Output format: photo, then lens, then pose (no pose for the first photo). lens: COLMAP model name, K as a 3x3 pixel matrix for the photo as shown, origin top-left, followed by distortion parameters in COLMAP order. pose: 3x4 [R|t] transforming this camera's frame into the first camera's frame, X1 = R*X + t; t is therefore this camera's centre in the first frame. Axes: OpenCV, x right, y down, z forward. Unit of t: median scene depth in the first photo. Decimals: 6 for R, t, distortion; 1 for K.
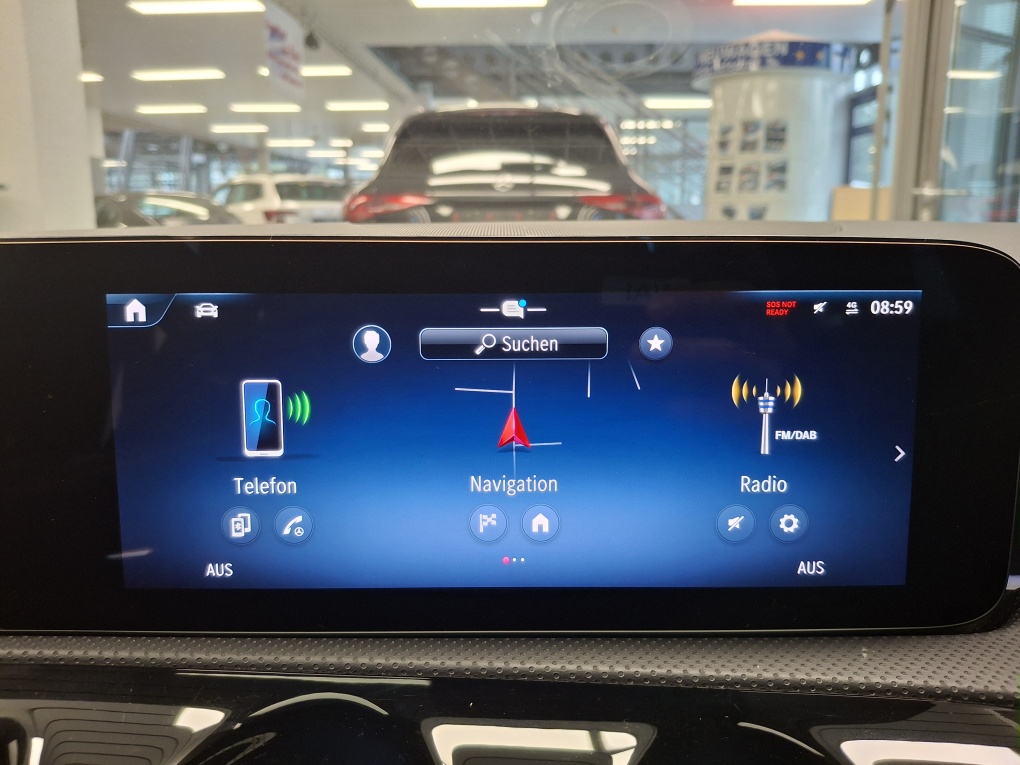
lens RADIAL K [[744.2, 0, 499.2], [0, 744.2, 375.2], [0, 0, 1]] dist [-0.001183, -0.040725]
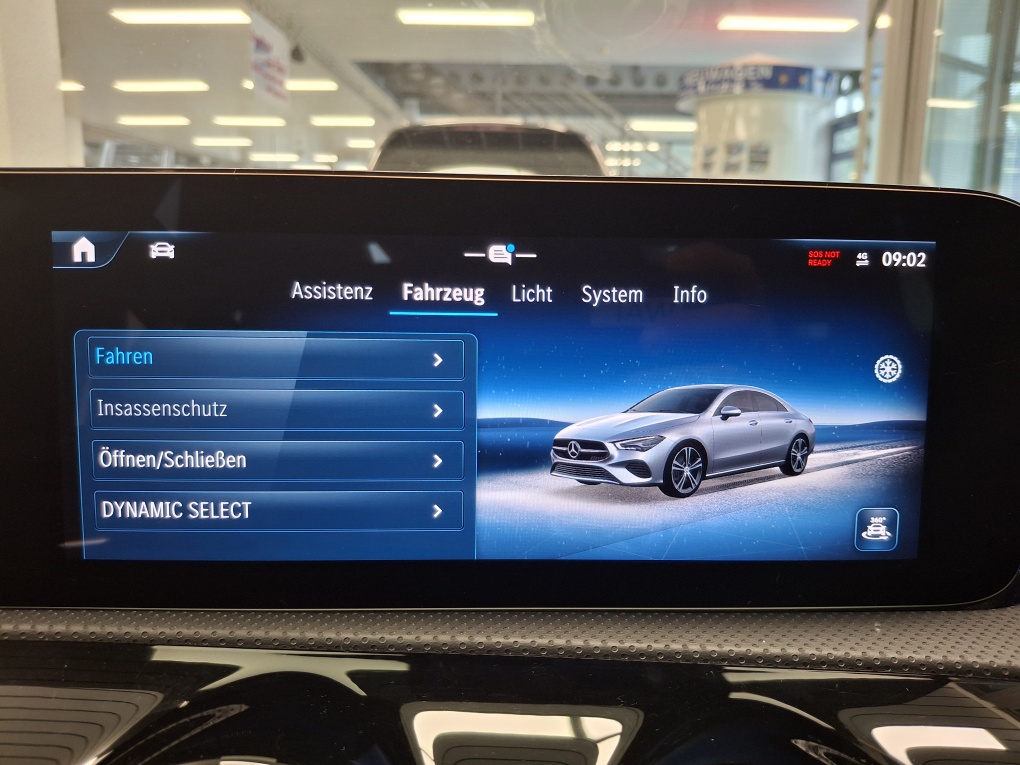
lens RADIAL K [[746.1, 0, 506.5], [0, 746.1, 382.0], [0, 0, 1]] dist [0.000489, -0.048933]
pose [[0.999379, 0.012577, 0.032929, -0.001813], [-0.011980, 0.999762, -0.018255, 0.083414], [-0.033150, 0.017849, 0.999291, 0.078959]]
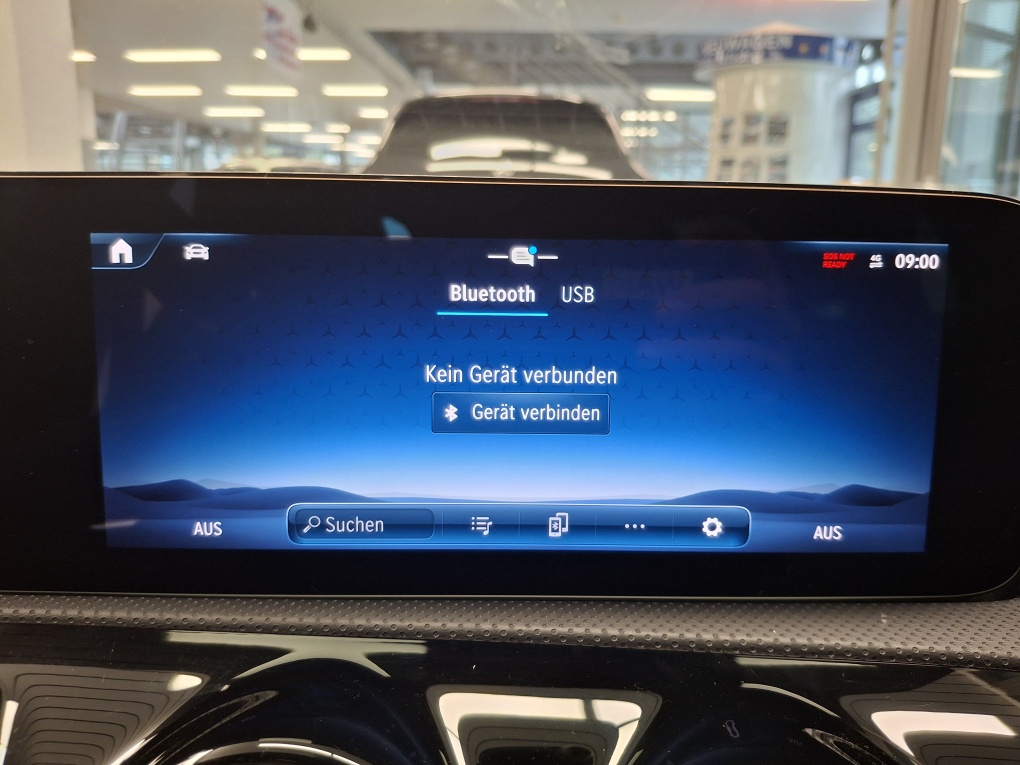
lens RADIAL K [[750.0, 0, 509.1], [0, 750.0, 377.1], [0, 0, 1]] dist [-0.000542, -0.052648]
pose [[0.999701, 0.015221, 0.019112, -0.014135], [-0.015447, 0.999812, 0.011730, 0.052663], [-0.018930, -0.012021, 0.999749, 0.042138]]
